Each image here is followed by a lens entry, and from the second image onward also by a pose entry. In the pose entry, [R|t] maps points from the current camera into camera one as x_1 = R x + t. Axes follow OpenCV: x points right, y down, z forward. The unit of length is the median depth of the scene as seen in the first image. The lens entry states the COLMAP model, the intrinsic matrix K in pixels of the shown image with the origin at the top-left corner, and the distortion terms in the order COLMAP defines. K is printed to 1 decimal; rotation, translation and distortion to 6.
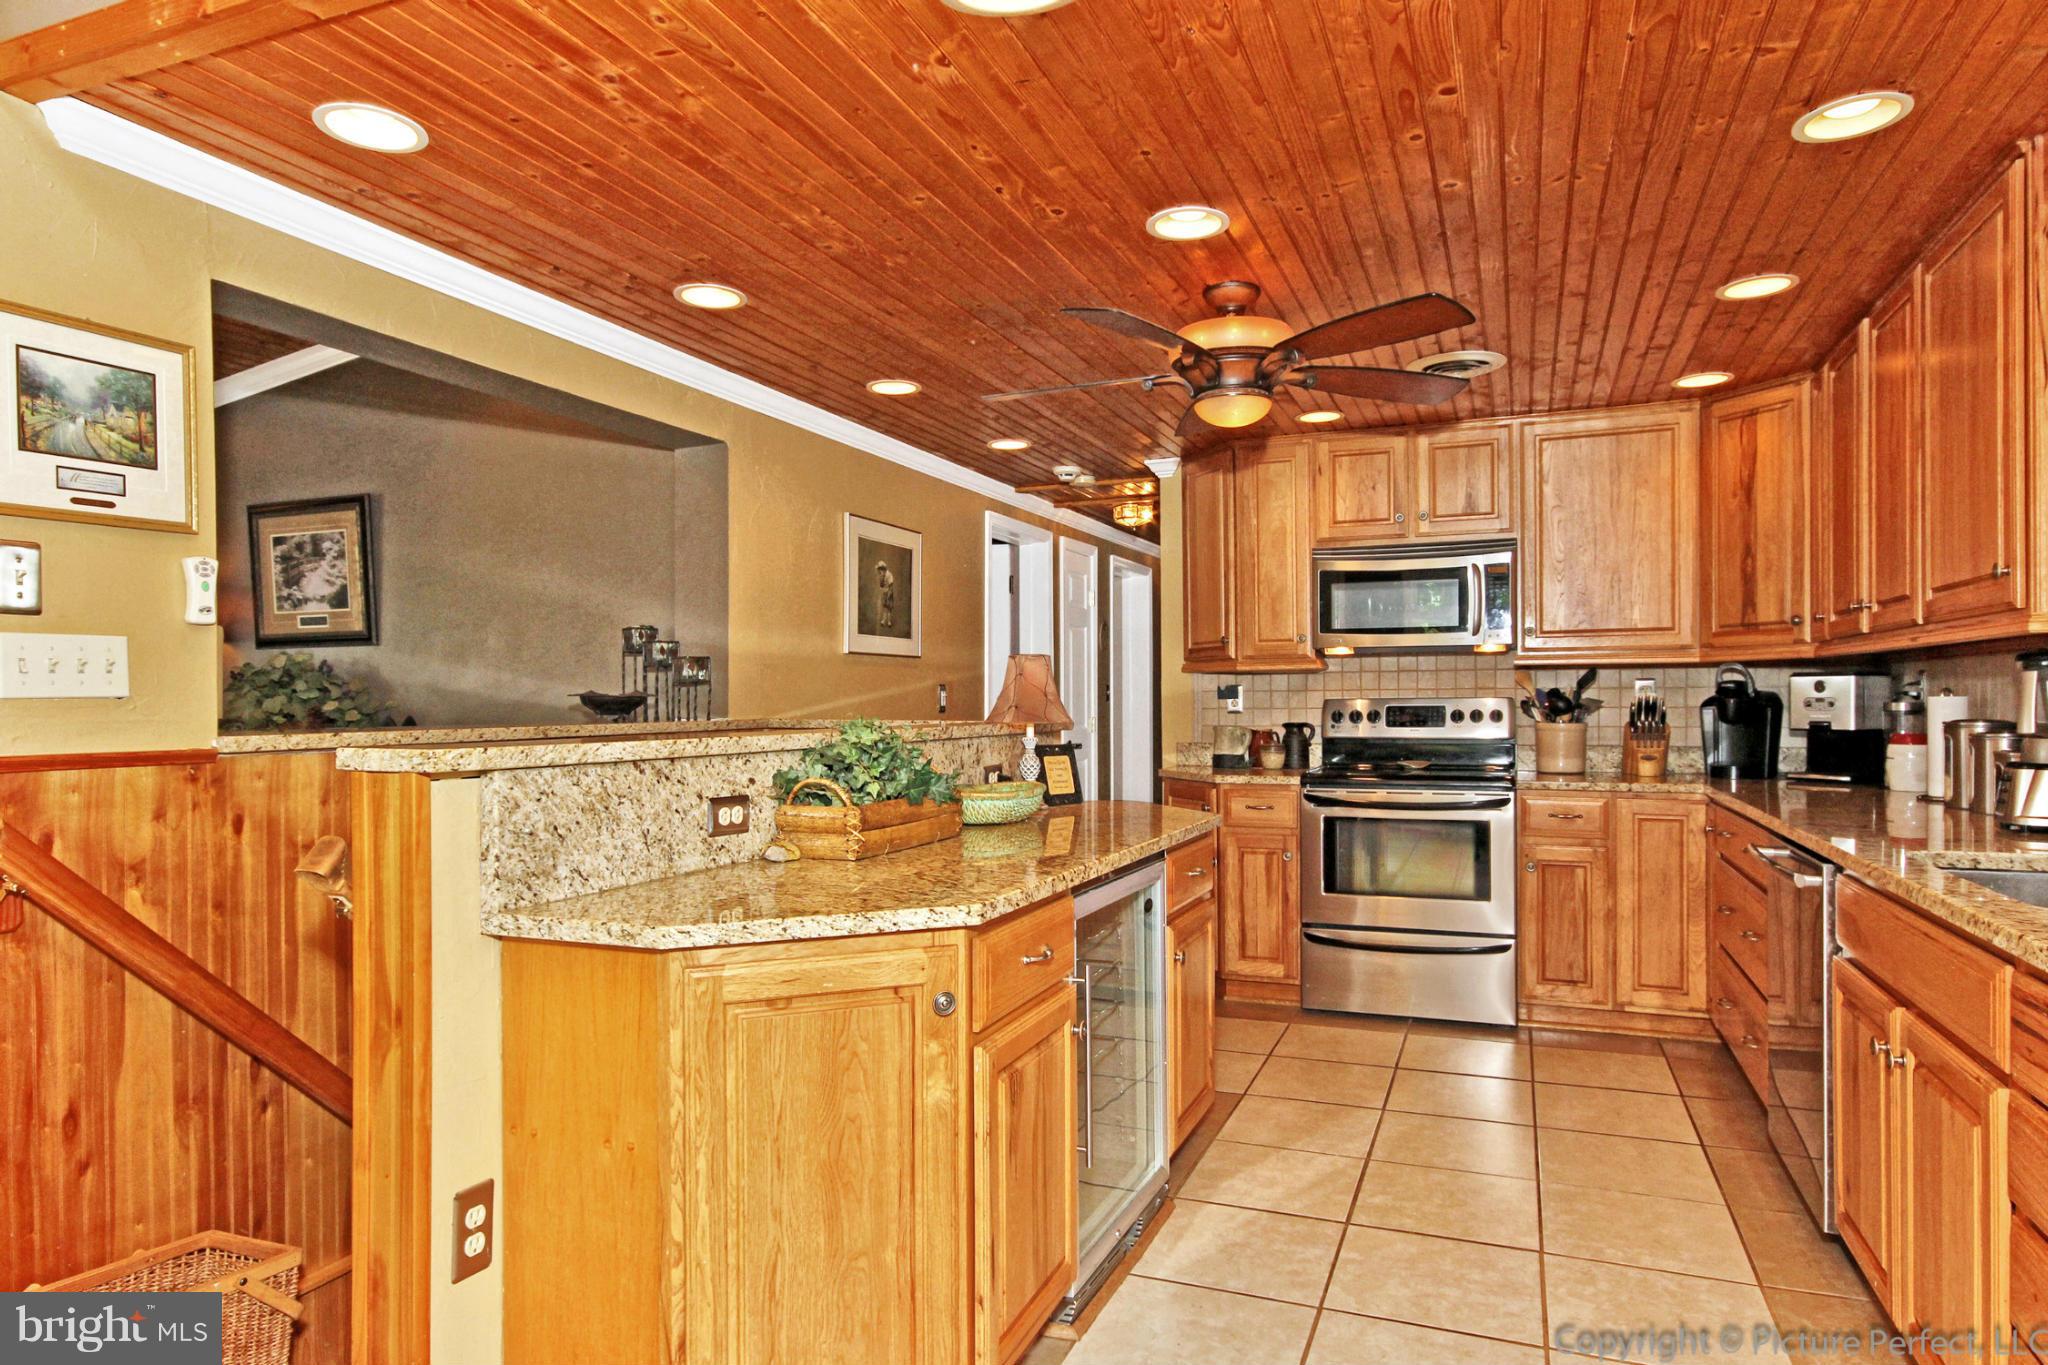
lens RADIAL K [[1200.0, 0, 1024.0], [0, 1200.0, 682.5], [0, 0, 1]] dist [0.003157, 0.002012]
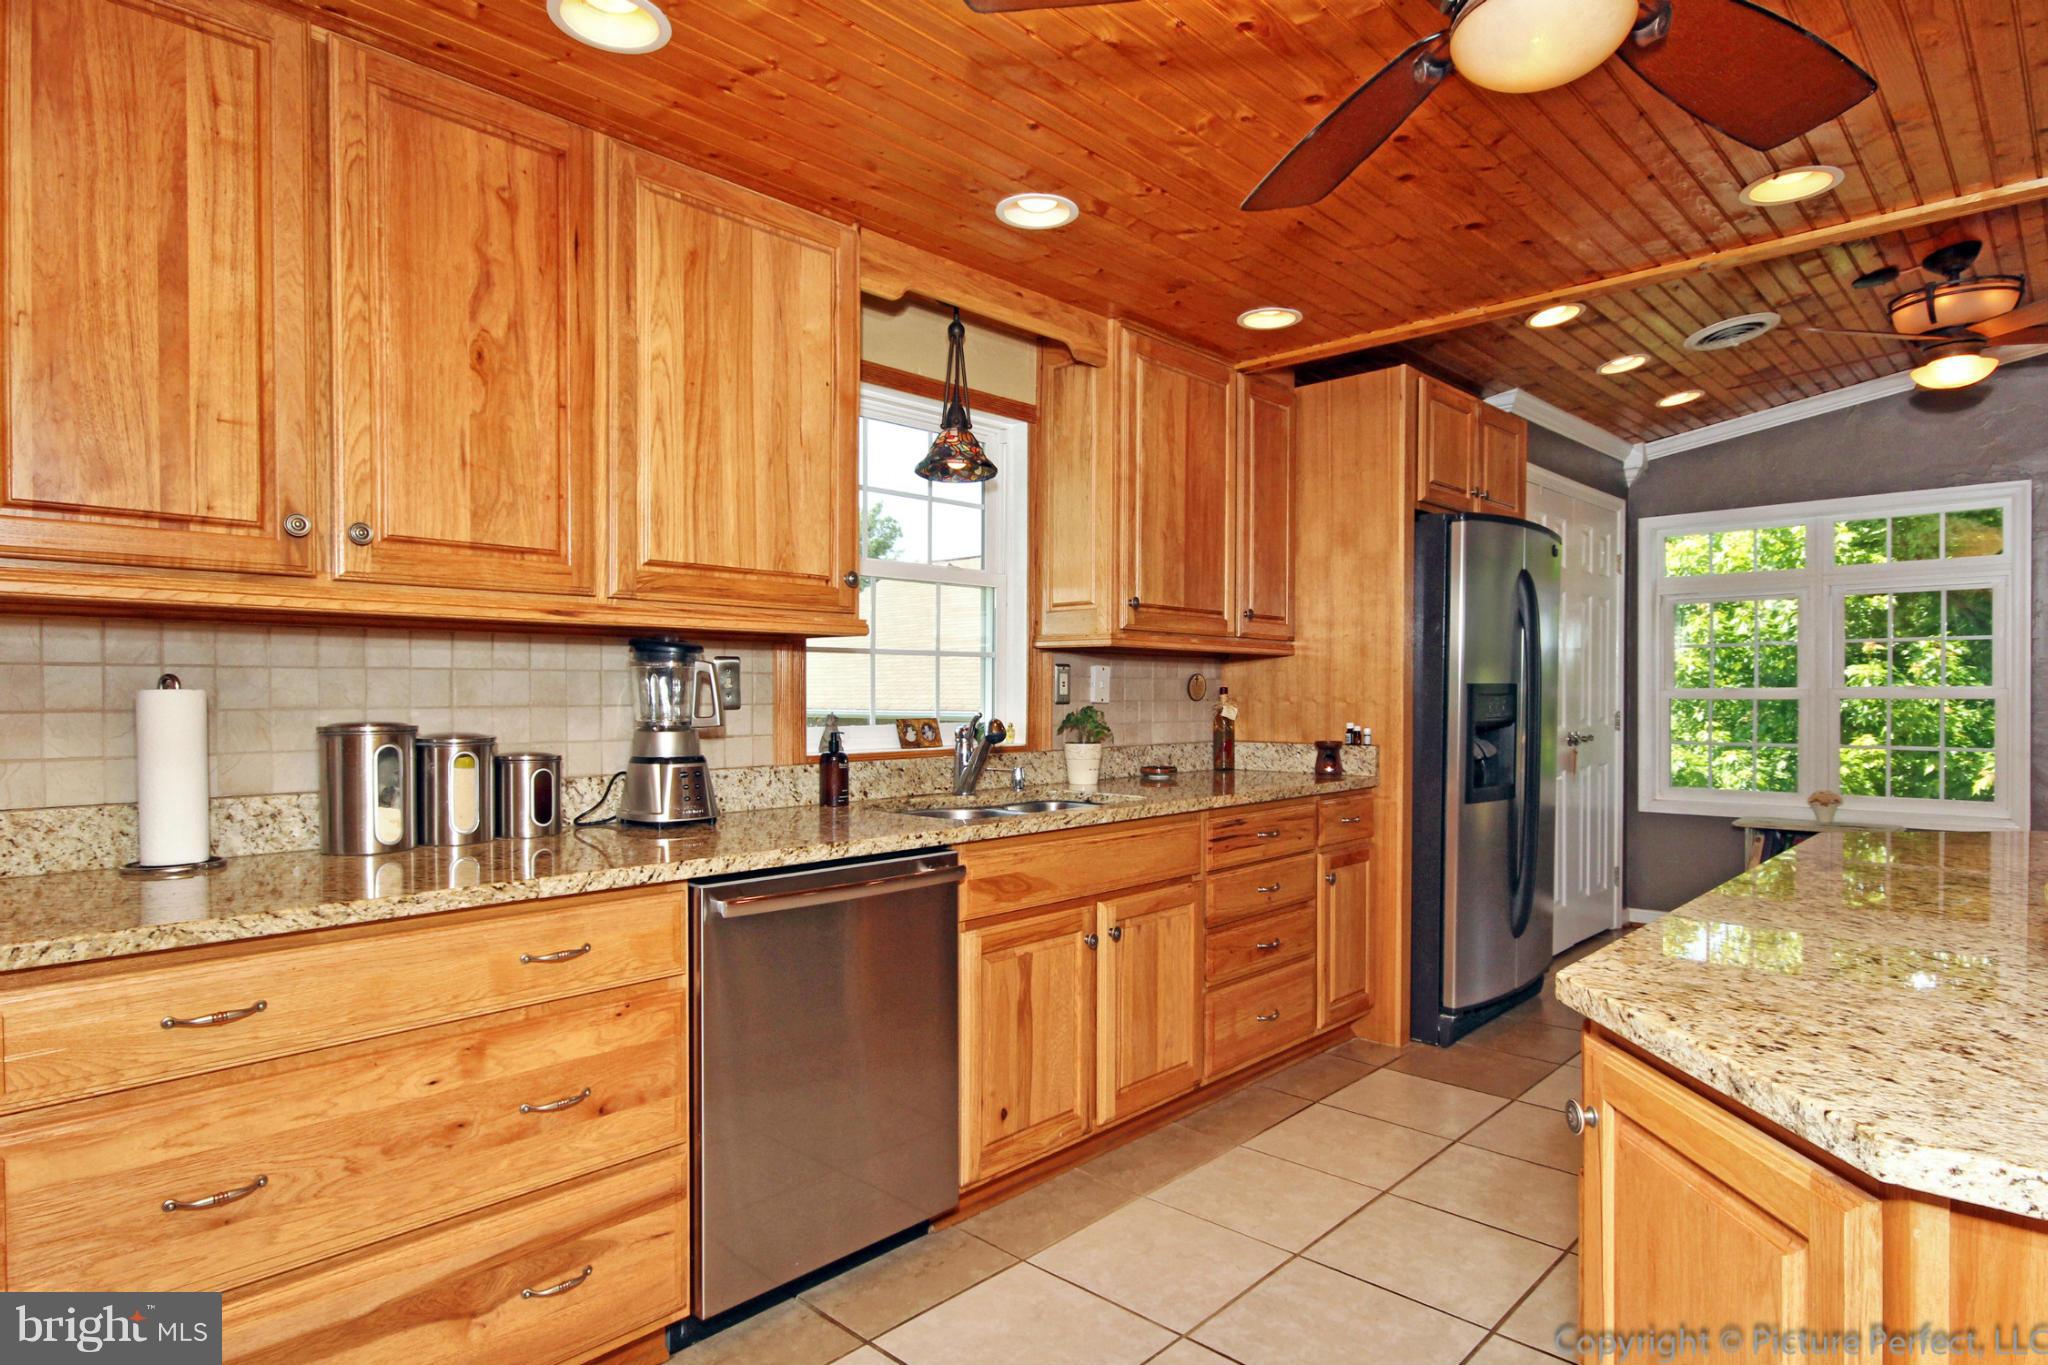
lens RADIAL K [[1200.0, 0, 1024.0], [0, 1200.0, 682.5], [0, 0, 1]] dist [0.003157, 0.002012]
pose [[-0.941210, 0.003668, 0.337802, 0.144765], [-0.002397, 0.999843, -0.017535, 0.013670], [-0.337814, -0.017314, -0.941054, 1.091248]]
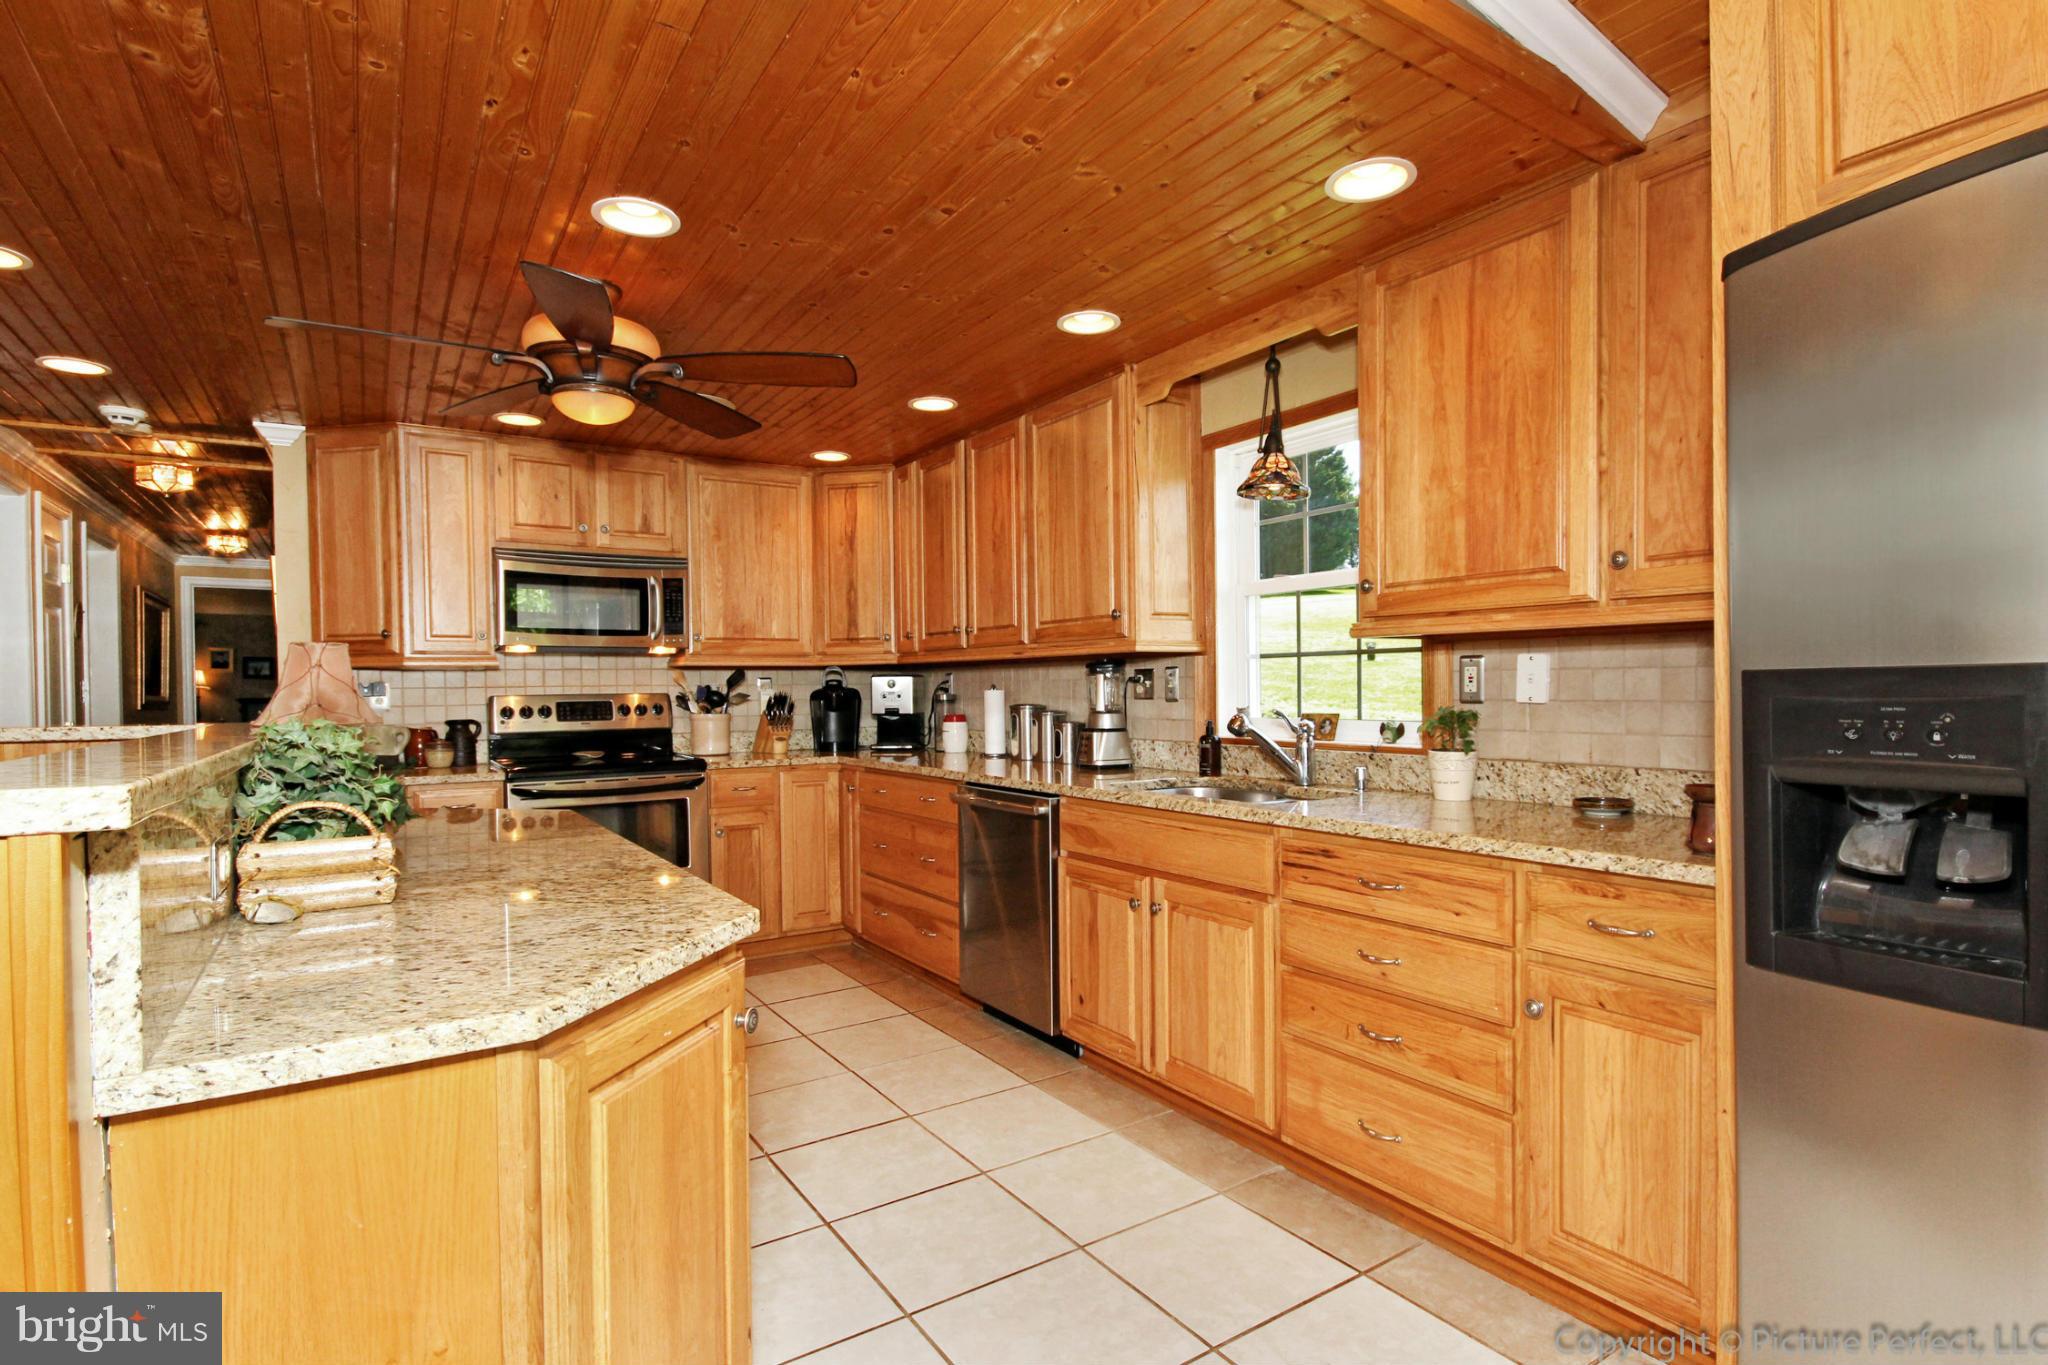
lens RADIAL K [[1022.2, 0, 1036.9], [0, 1022.2, 687.1], [0, 0, 1]] dist [-0.004022, -0.000239]
pose [[0.563833, -0.000038, 0.825889, -0.237605], [-0.002881, 0.999994, 0.002013, 0.003897], [-0.825884, -0.003514, 0.563829, 0.153584]]
